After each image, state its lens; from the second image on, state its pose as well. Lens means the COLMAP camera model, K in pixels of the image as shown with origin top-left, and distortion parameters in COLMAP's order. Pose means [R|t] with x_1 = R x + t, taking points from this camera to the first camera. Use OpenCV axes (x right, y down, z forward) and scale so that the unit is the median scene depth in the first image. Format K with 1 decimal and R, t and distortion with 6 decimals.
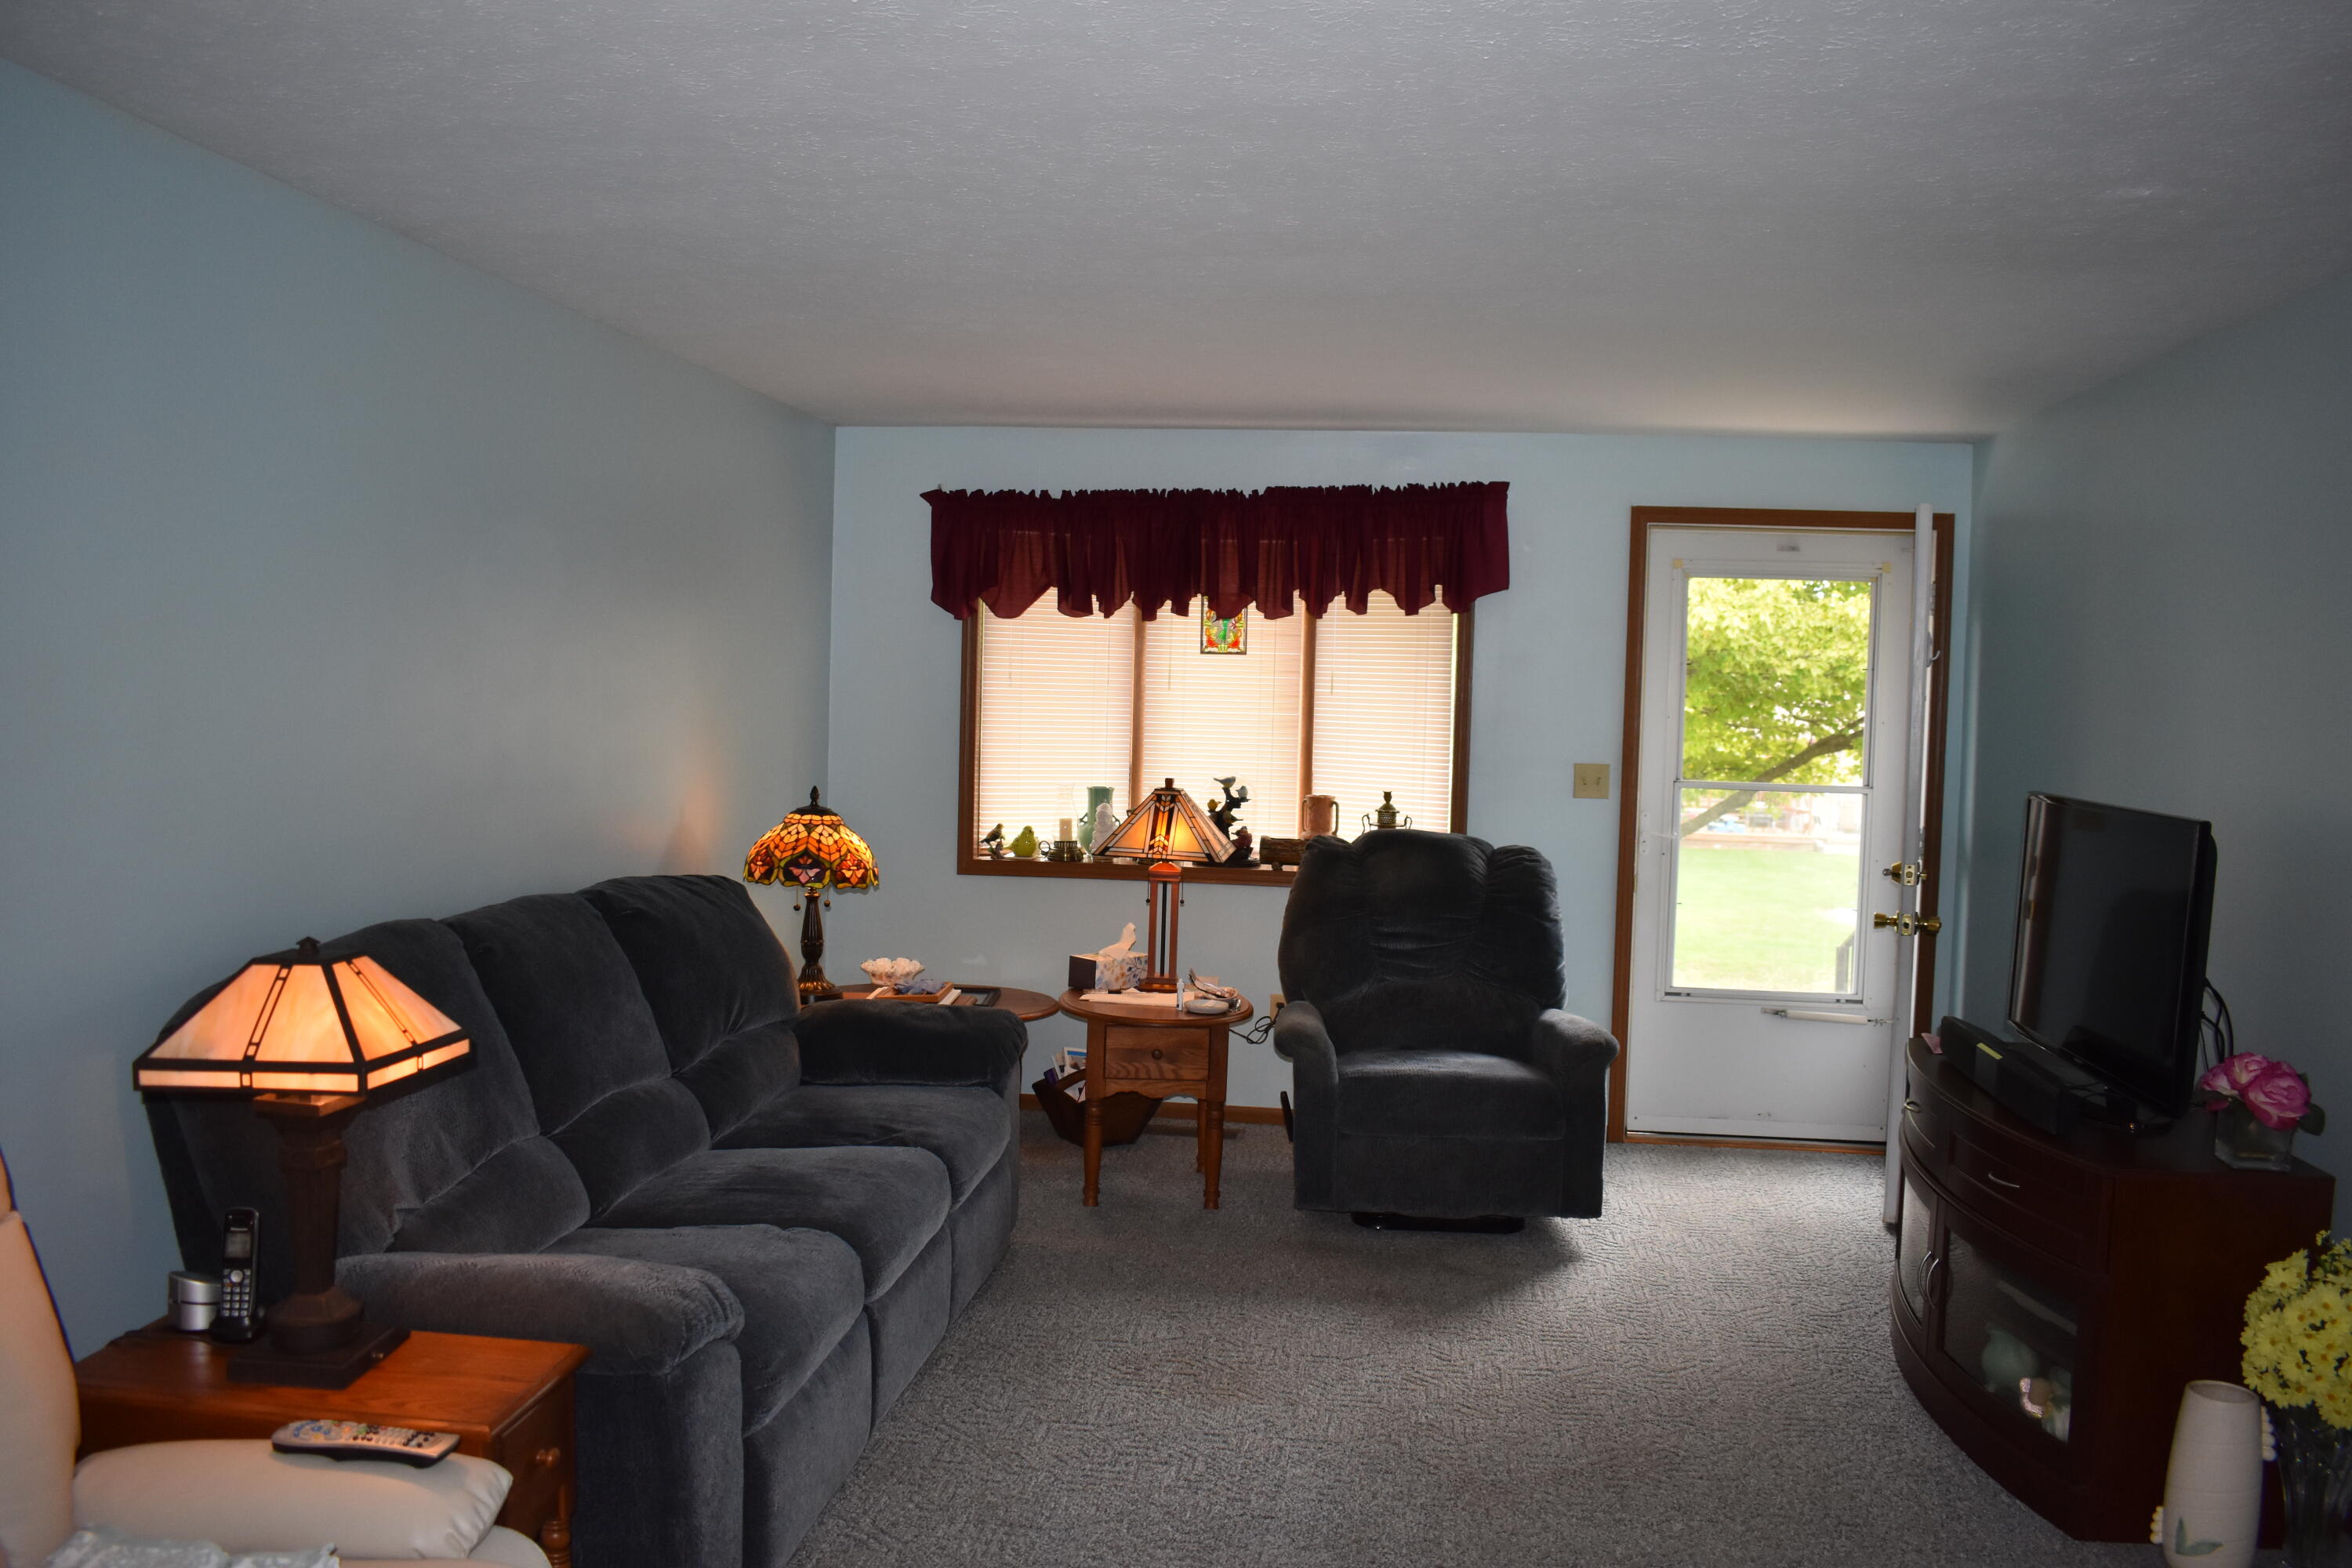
lens RADIAL K [[1830.6, 0, 1176.0], [0, 1830.6, 784.0], [0, 0, 1]] dist [-0.091970, 0.014188]
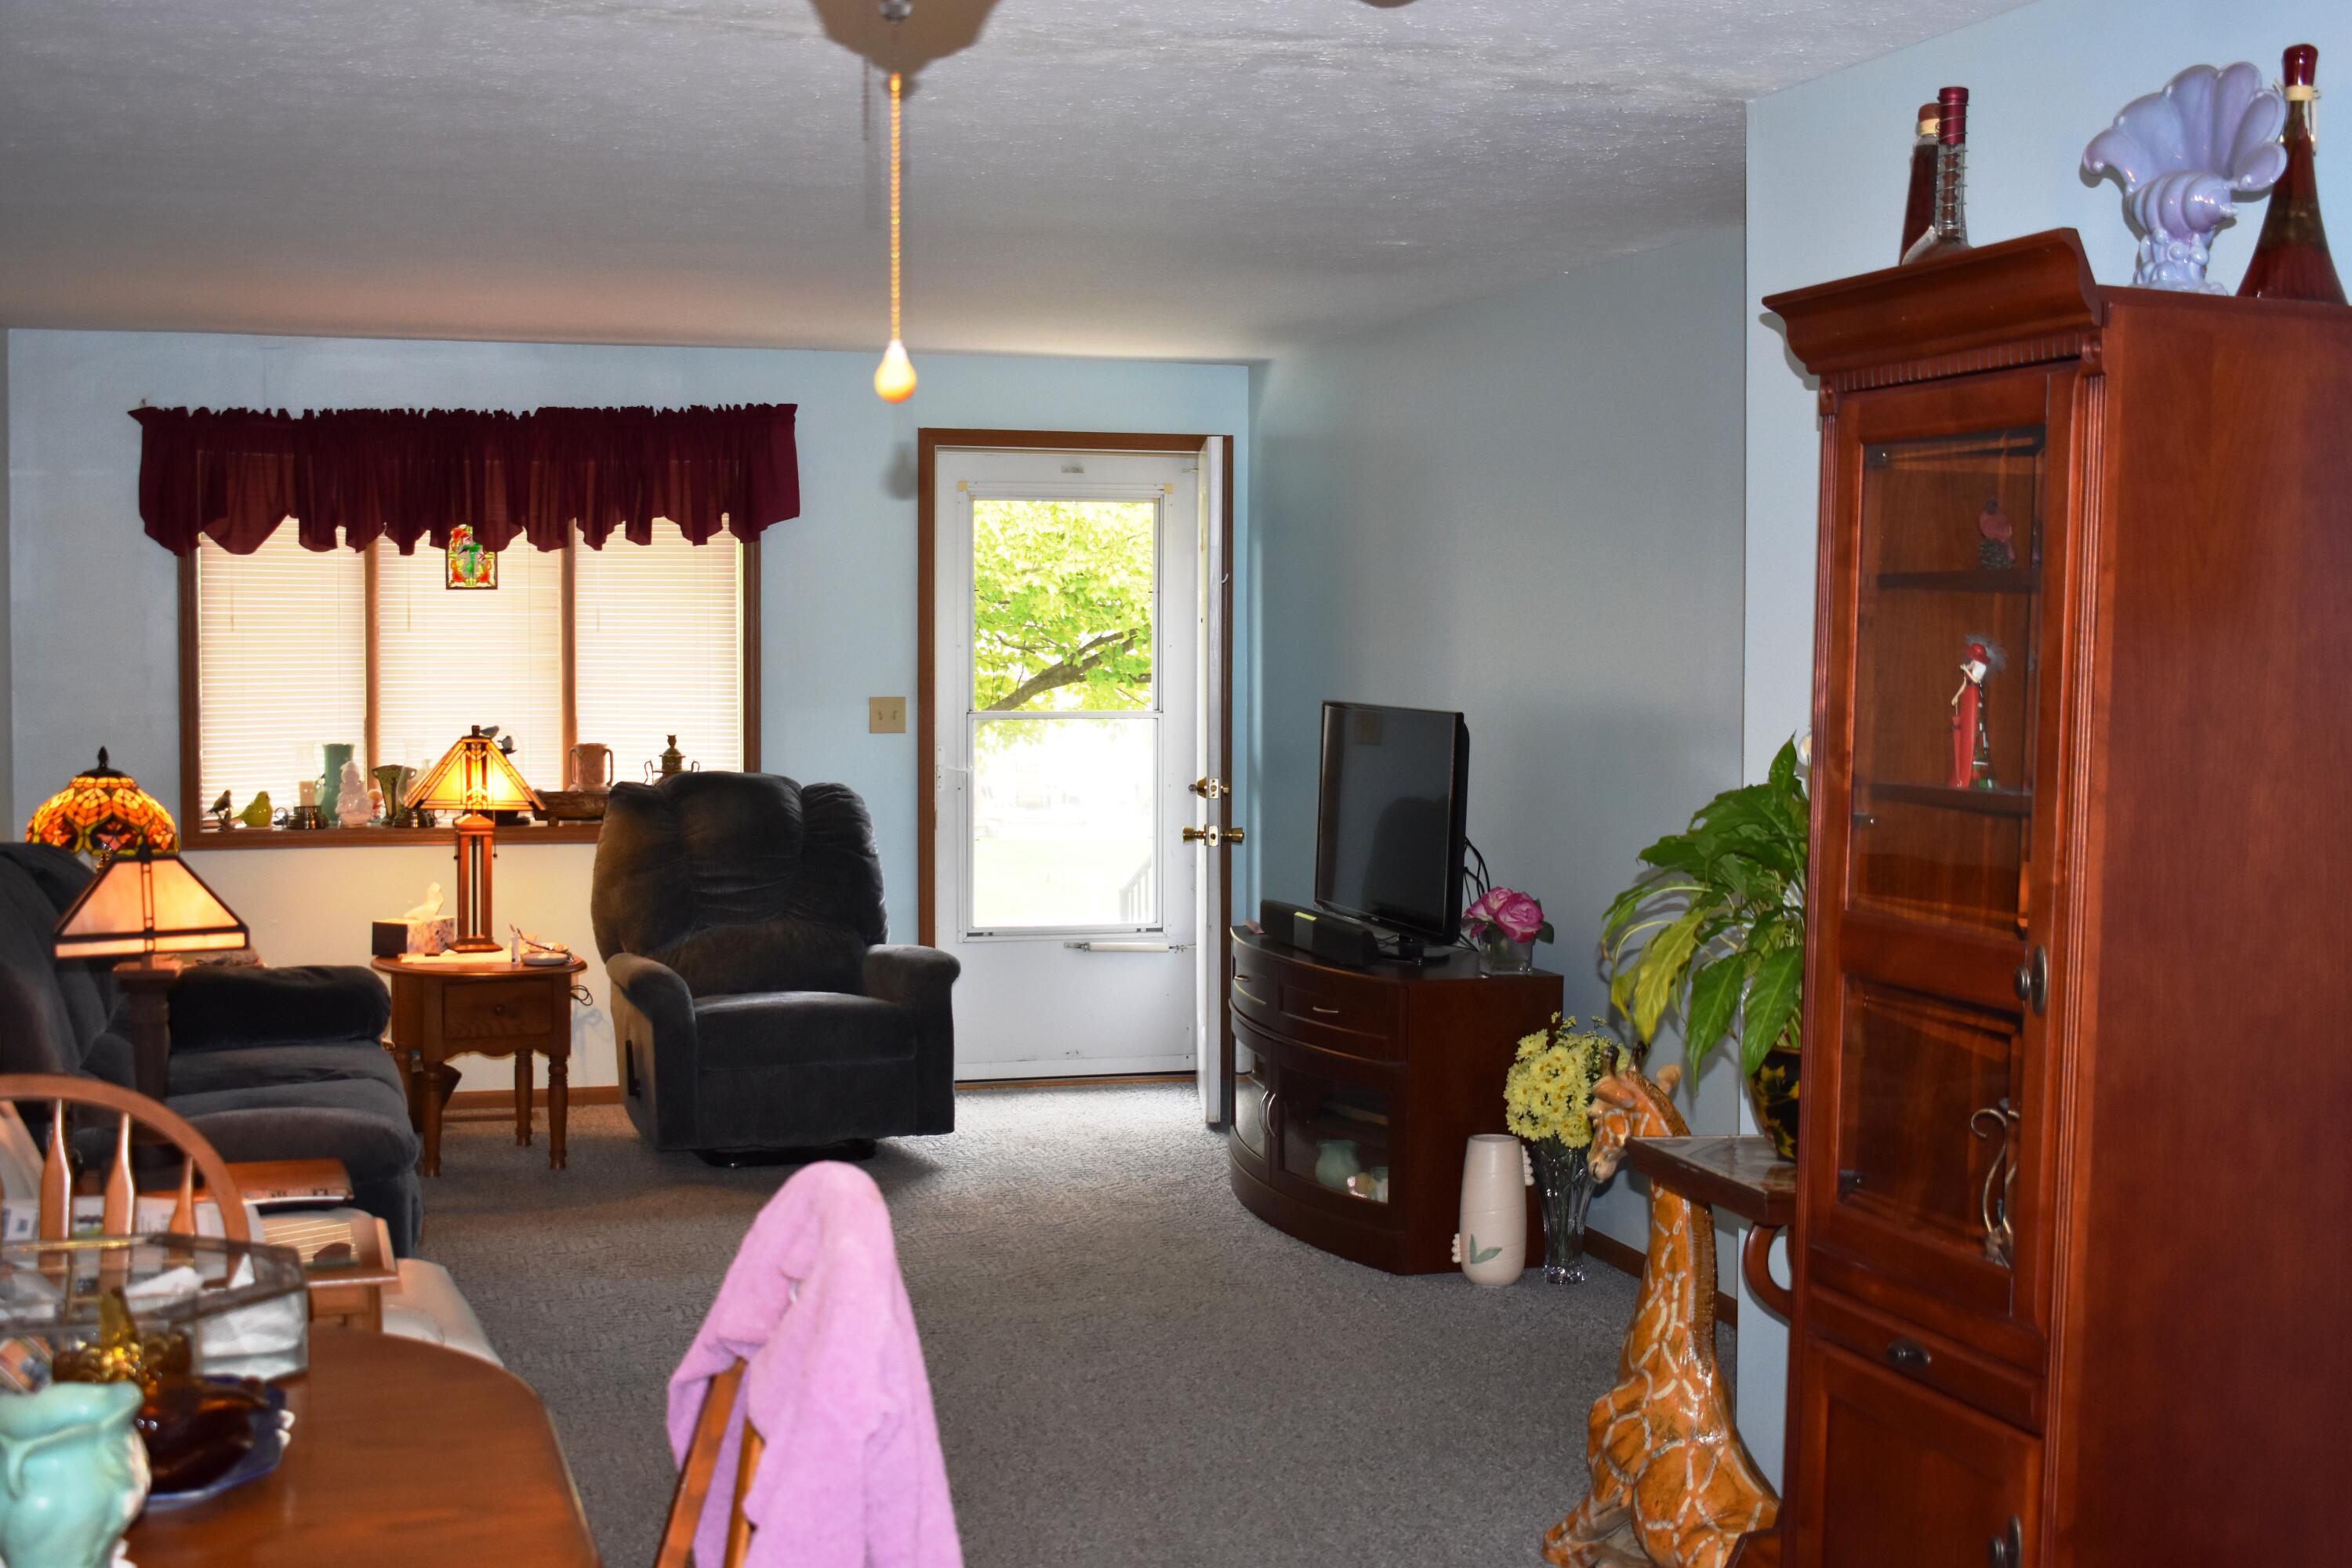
lens RADIAL K [[2903.7, 0, 1176.0], [0, 2903.7, 784.0], [0, 0, 1]] dist [-0.063716, 0.053327]
pose [[0.914785, -0.044875, 0.401441, -0.251852], [0.041883, 0.998991, 0.016231, 0.016573], [-0.401764, 0.001966, 0.915741, -0.466076]]
